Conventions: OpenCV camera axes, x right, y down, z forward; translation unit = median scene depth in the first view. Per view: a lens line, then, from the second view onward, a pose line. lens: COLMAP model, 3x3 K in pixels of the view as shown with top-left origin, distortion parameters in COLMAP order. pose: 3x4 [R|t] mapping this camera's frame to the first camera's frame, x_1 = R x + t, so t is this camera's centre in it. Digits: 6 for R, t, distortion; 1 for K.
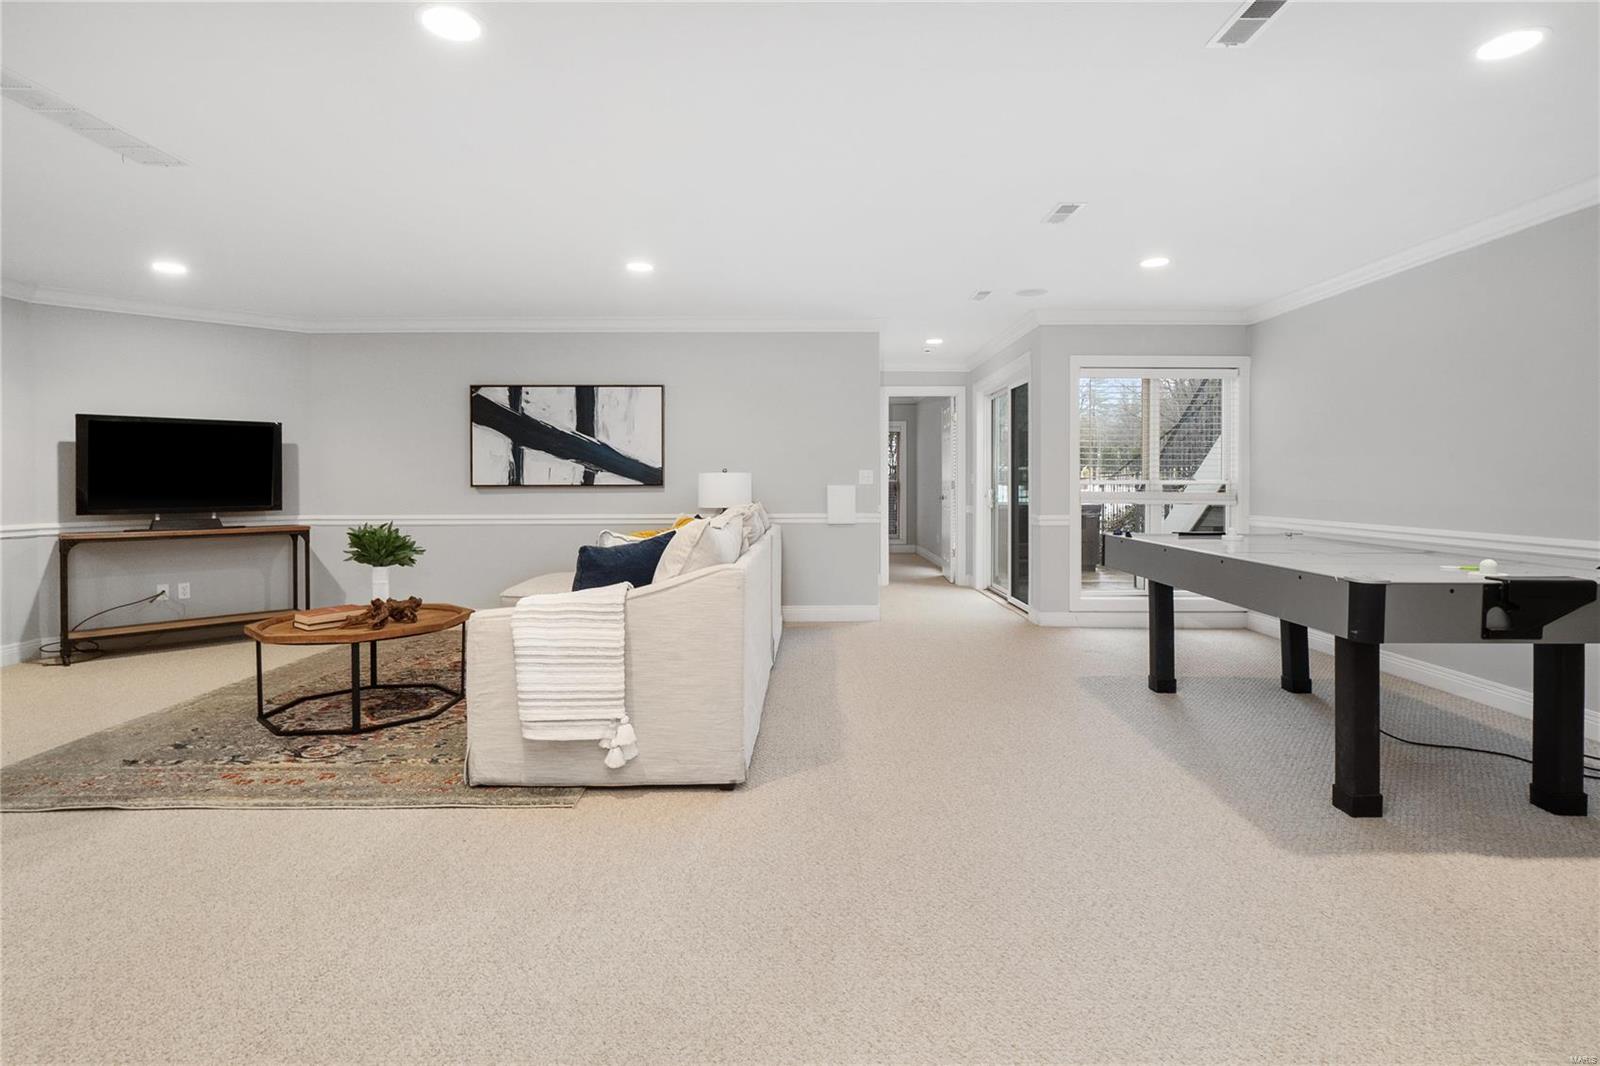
lens RADIAL K [[766.3, 0, 818.1], [0, 766.3, 476.8], [0, 0, 1]] dist [-0.008104, -0.001176]
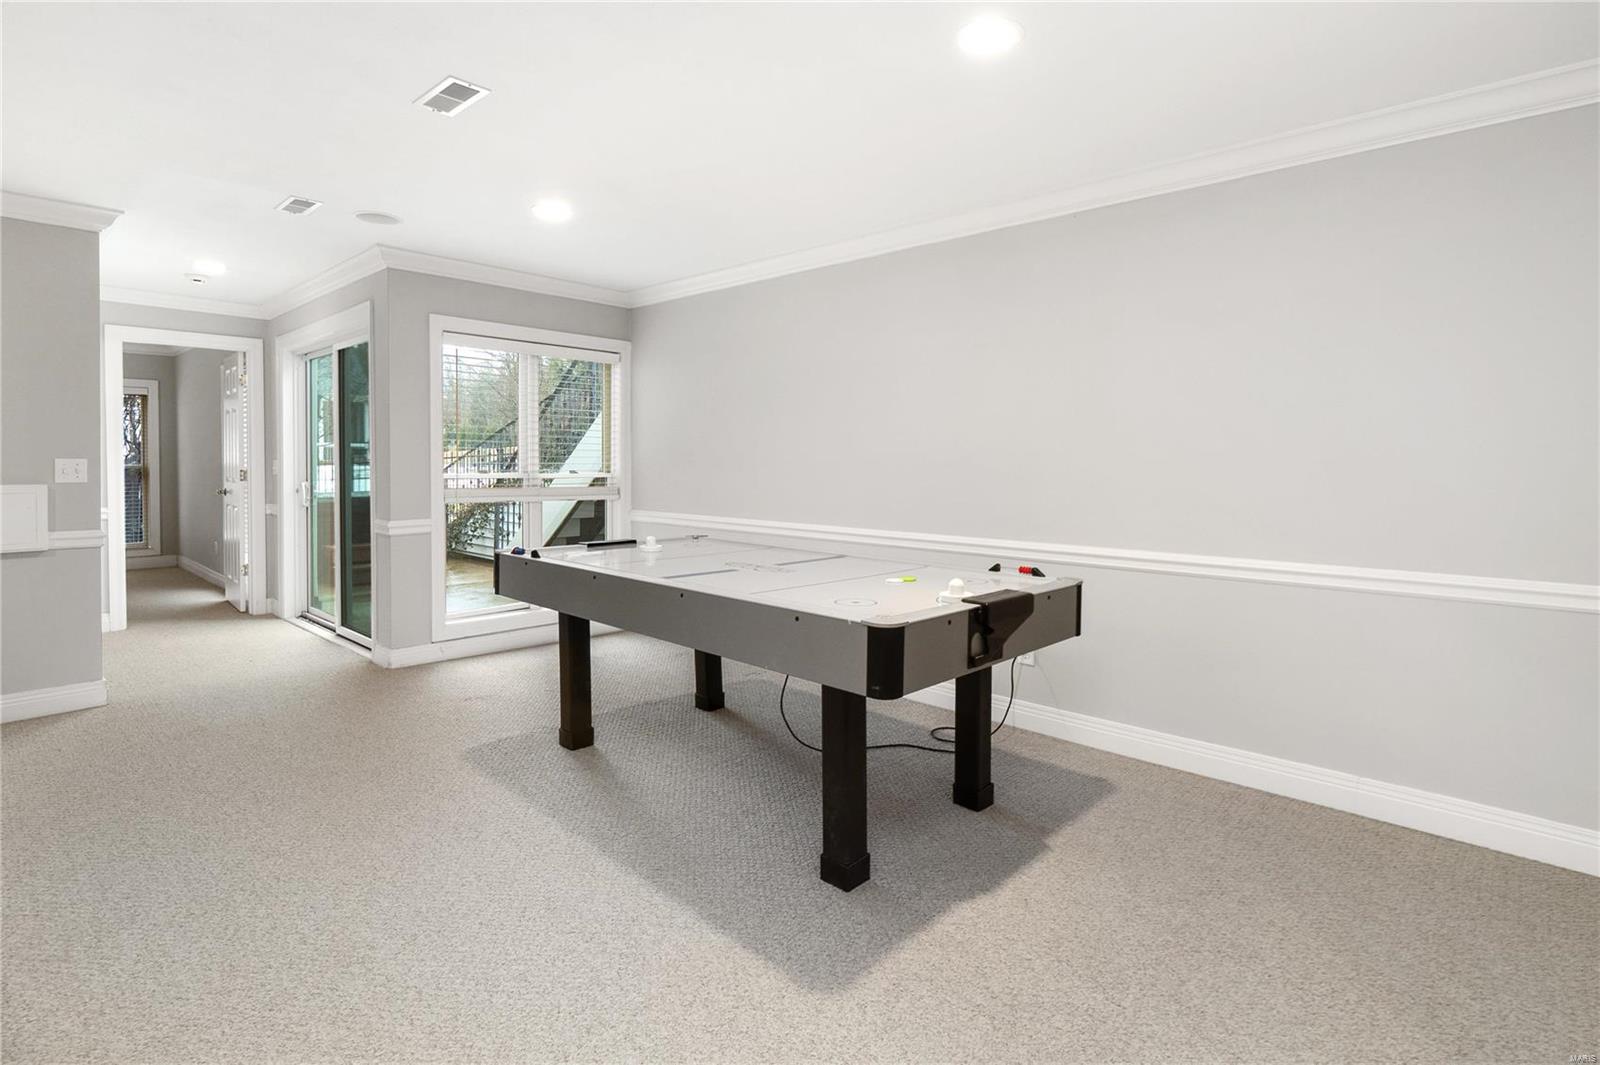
lens RADIAL K [[766.3, 0, 818.1], [0, 766.3, 476.3], [0, 0, 1]] dist [-0.008104, -0.001176]
pose [[0.676349, -0.012040, 0.736483, 0.022347], [-0.008247, 0.999680, 0.023917, -0.015743], [-0.736535, -0.022250, 0.676034, 0.184573]]
